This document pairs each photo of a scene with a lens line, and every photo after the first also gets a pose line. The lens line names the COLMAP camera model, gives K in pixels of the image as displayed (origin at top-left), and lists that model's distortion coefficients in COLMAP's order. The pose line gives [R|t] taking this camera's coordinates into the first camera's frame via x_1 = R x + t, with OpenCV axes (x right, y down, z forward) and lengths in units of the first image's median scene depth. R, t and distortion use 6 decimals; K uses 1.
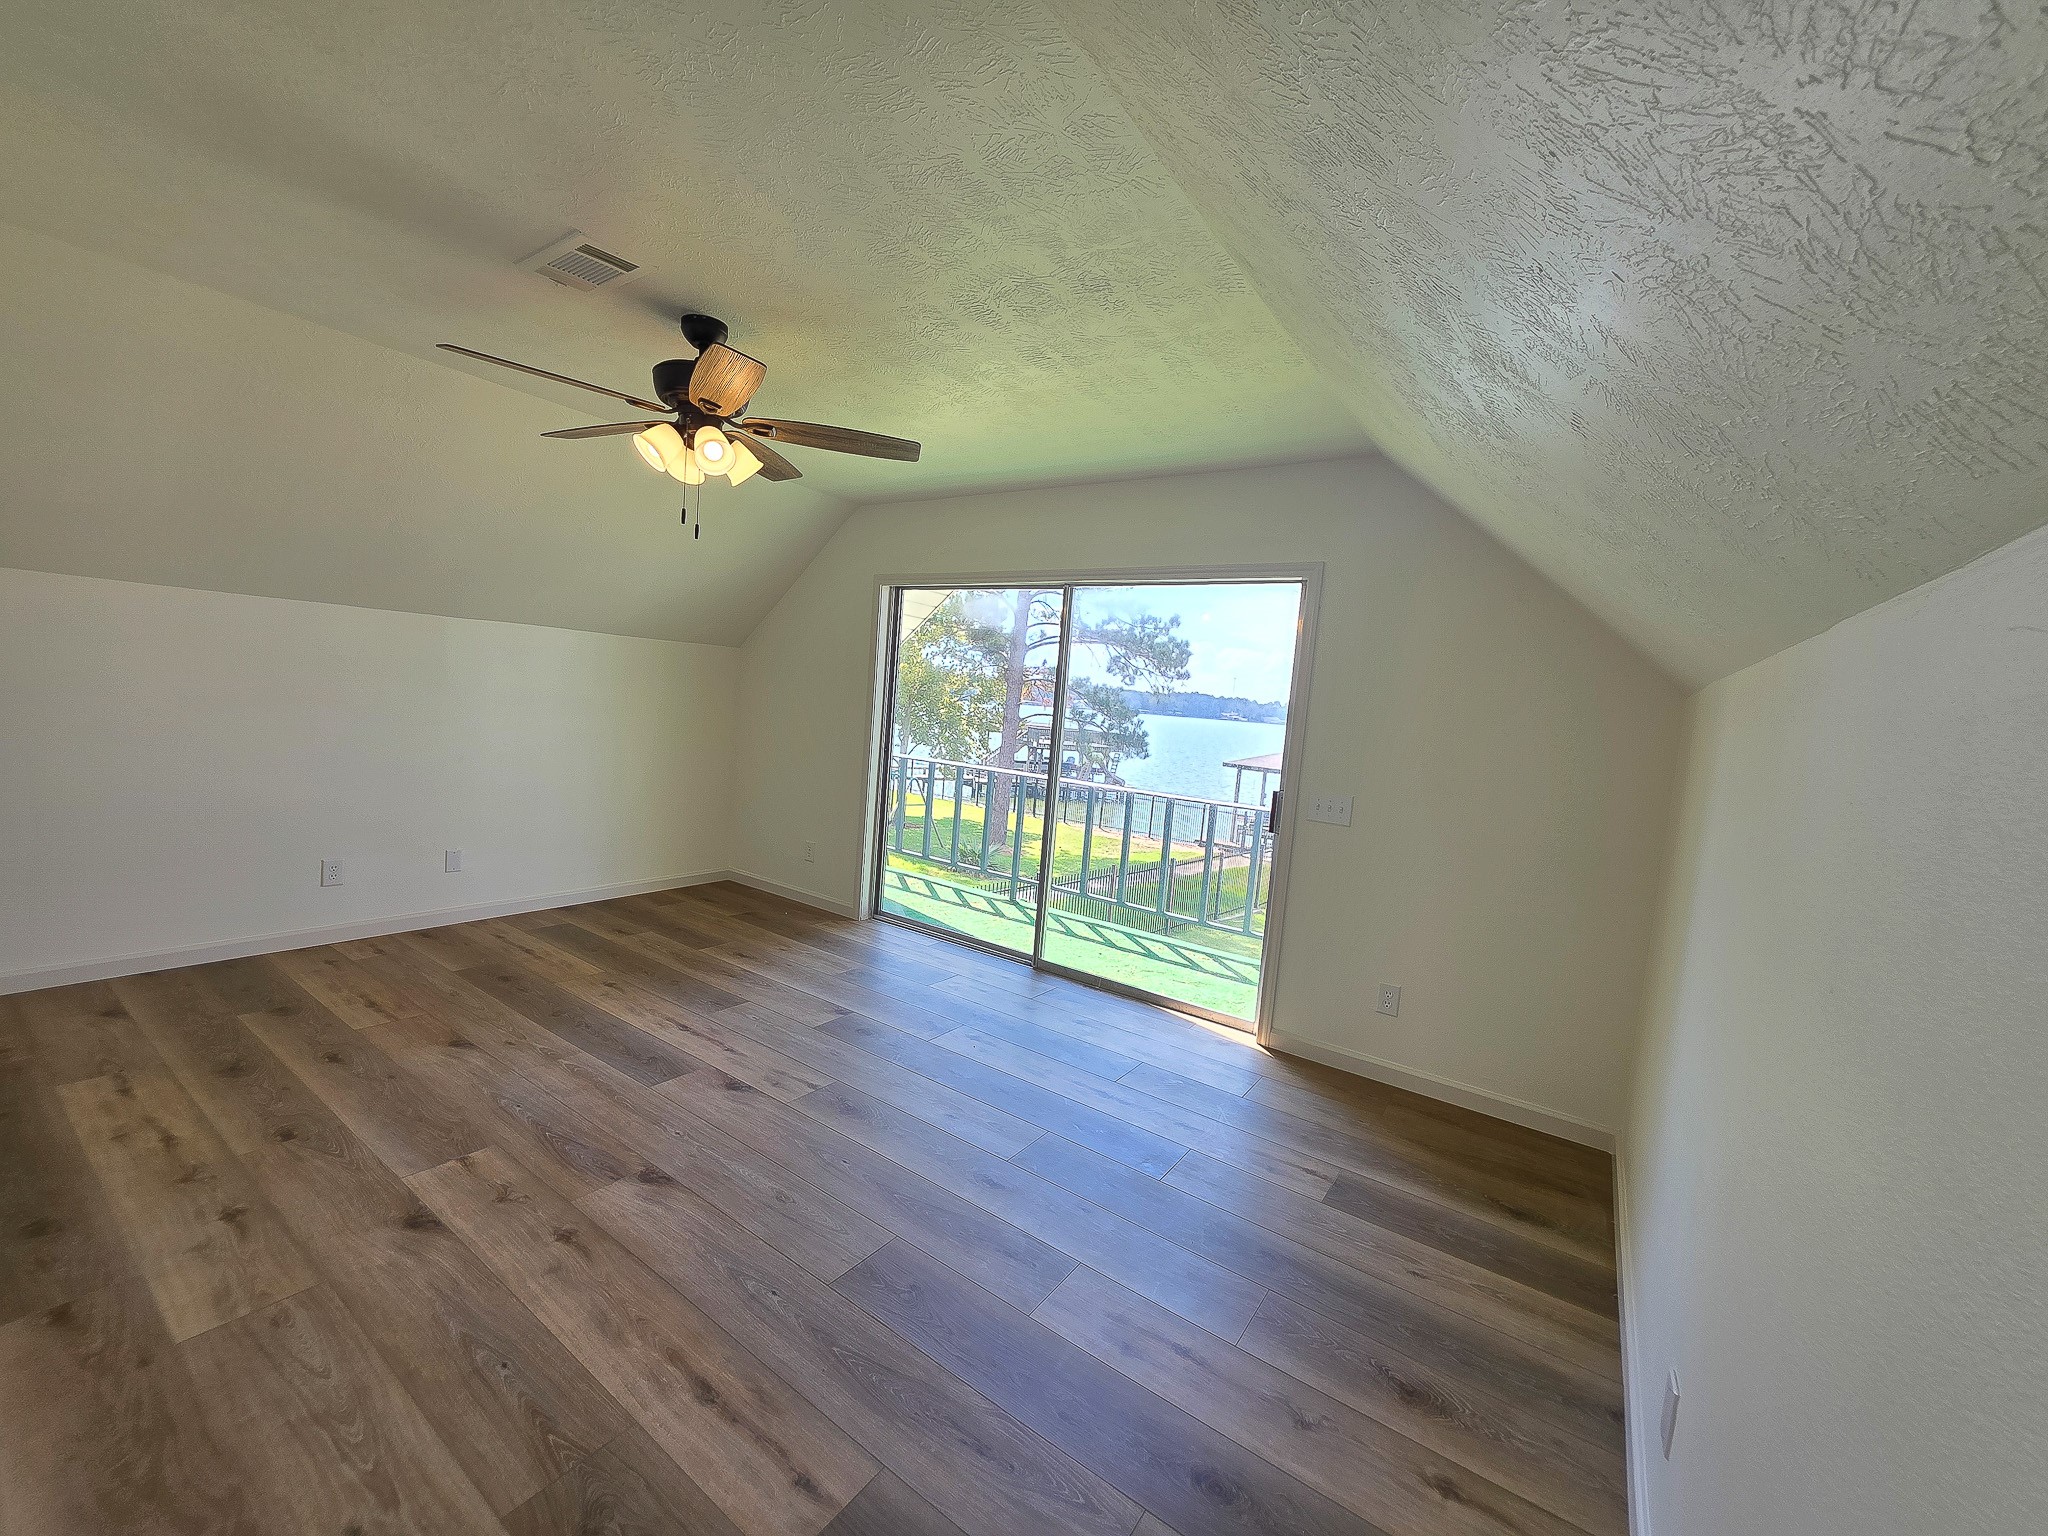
lens RADIAL K [[837.0, 0, 1024.0], [0, 837.0, 768.0], [0, 0, 1]] dist [-0.001495, -0.000139]
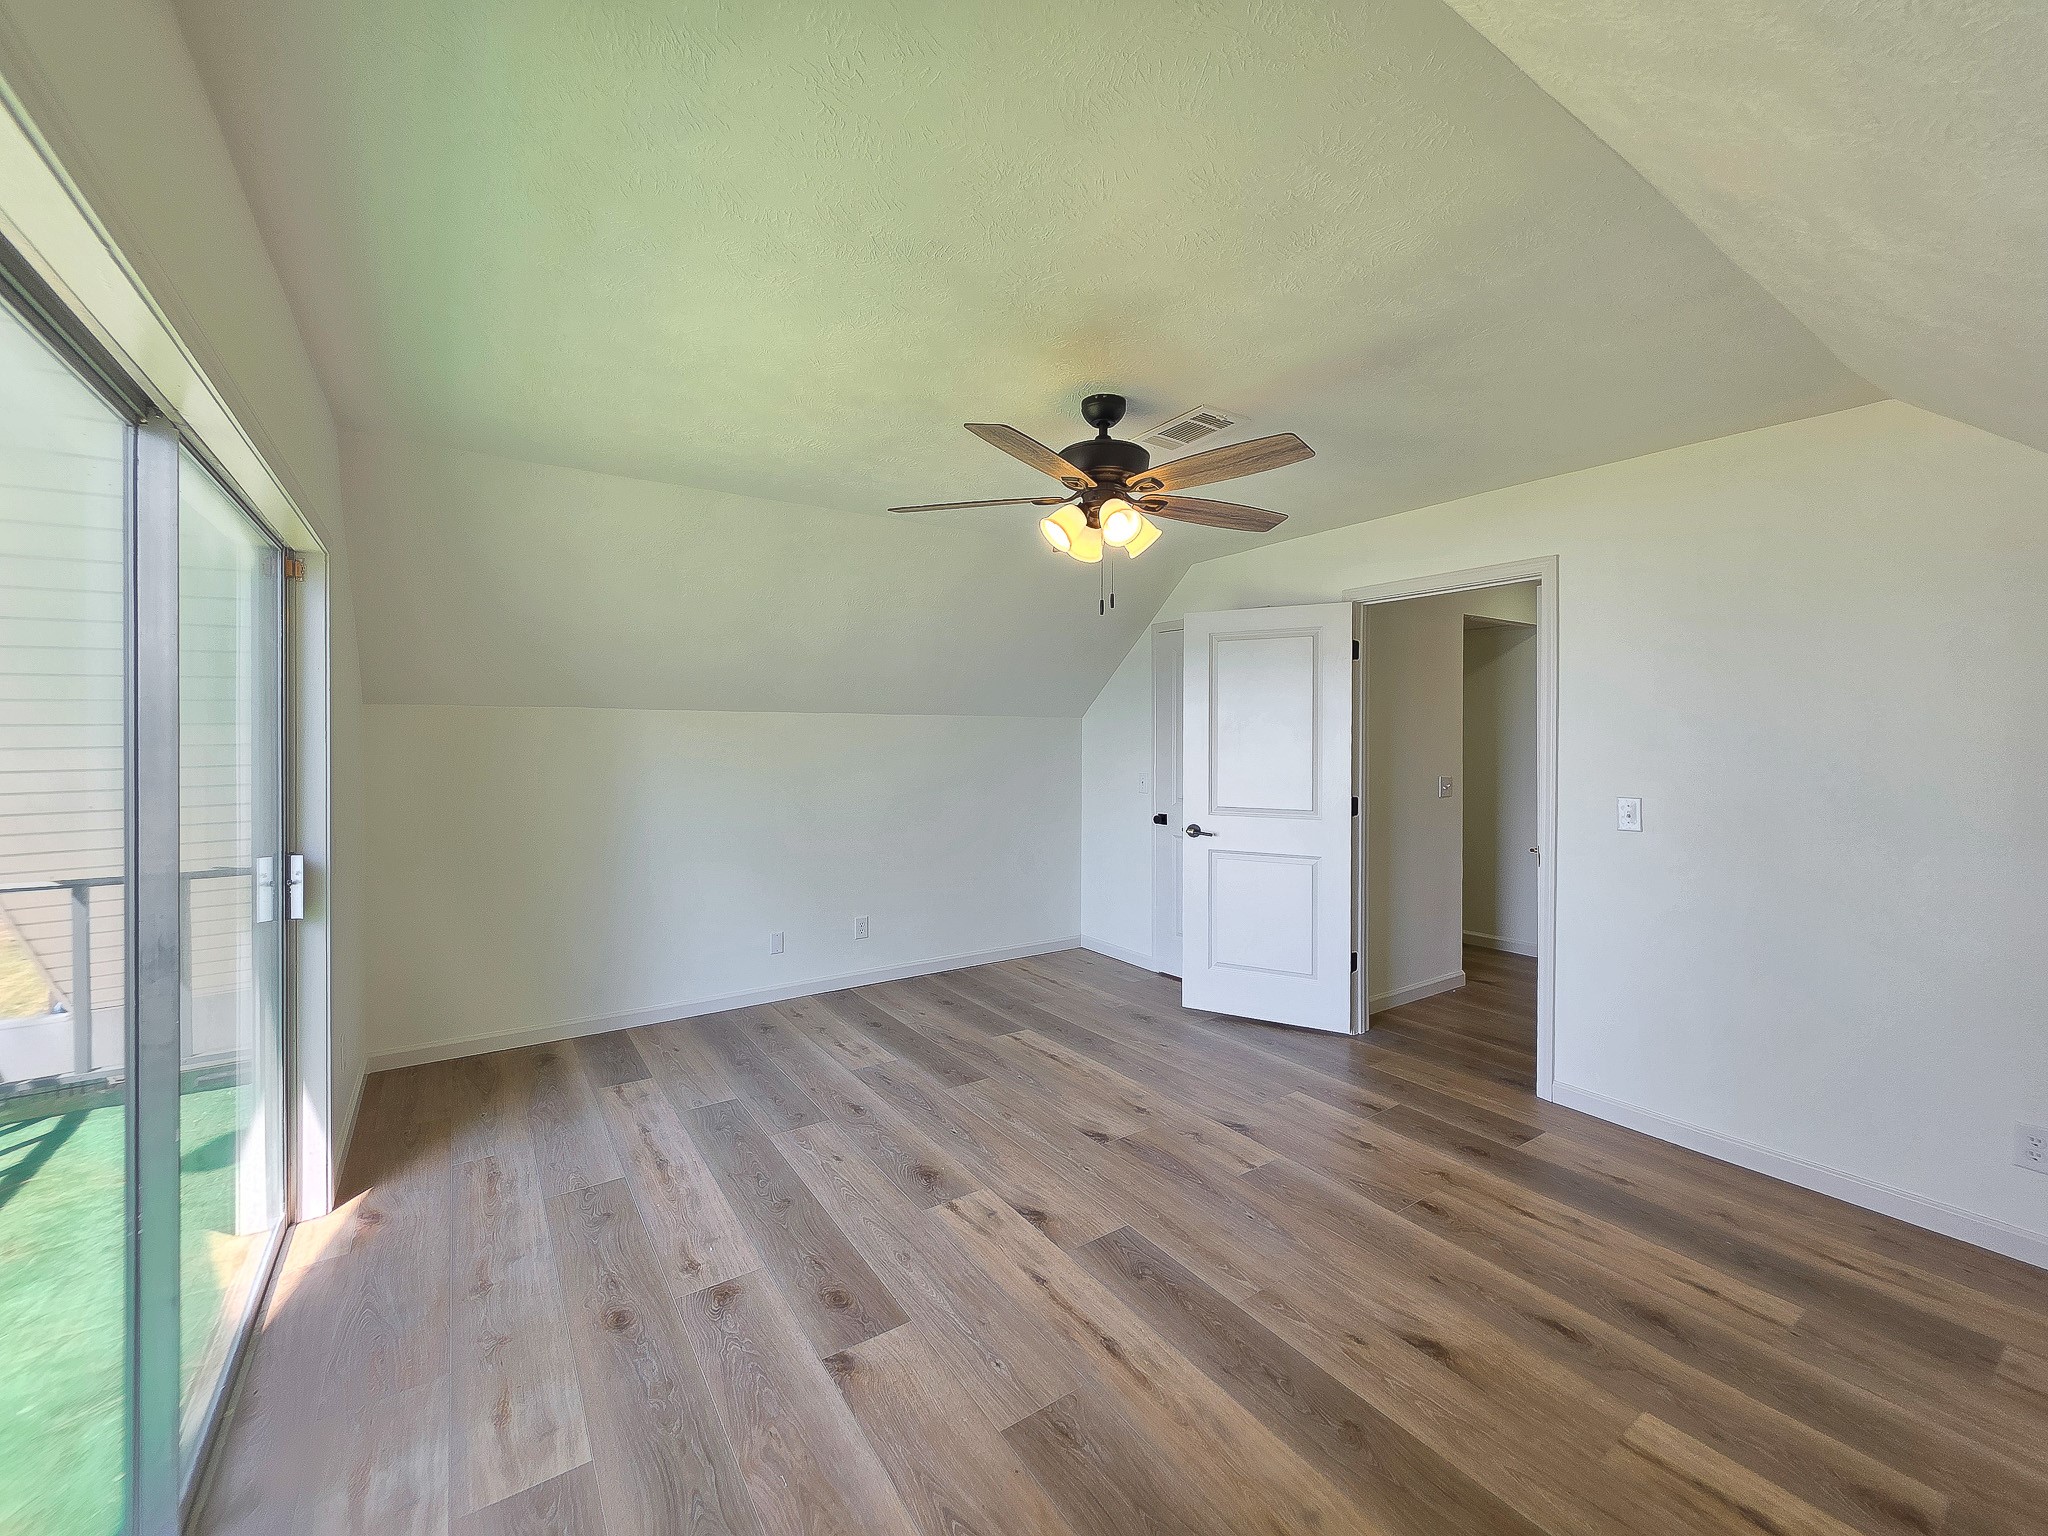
lens RADIAL K [[837.0, 0, 1024.0], [0, 837.0, 768.0], [0, 0, 1]] dist [-0.001495, -0.000139]
pose [[-0.930969, -0.094743, 0.352592, -0.647925], [-0.045920, 0.988459, 0.144358, -0.226678], [-0.362200, 0.118202, -0.924575, 1.903997]]
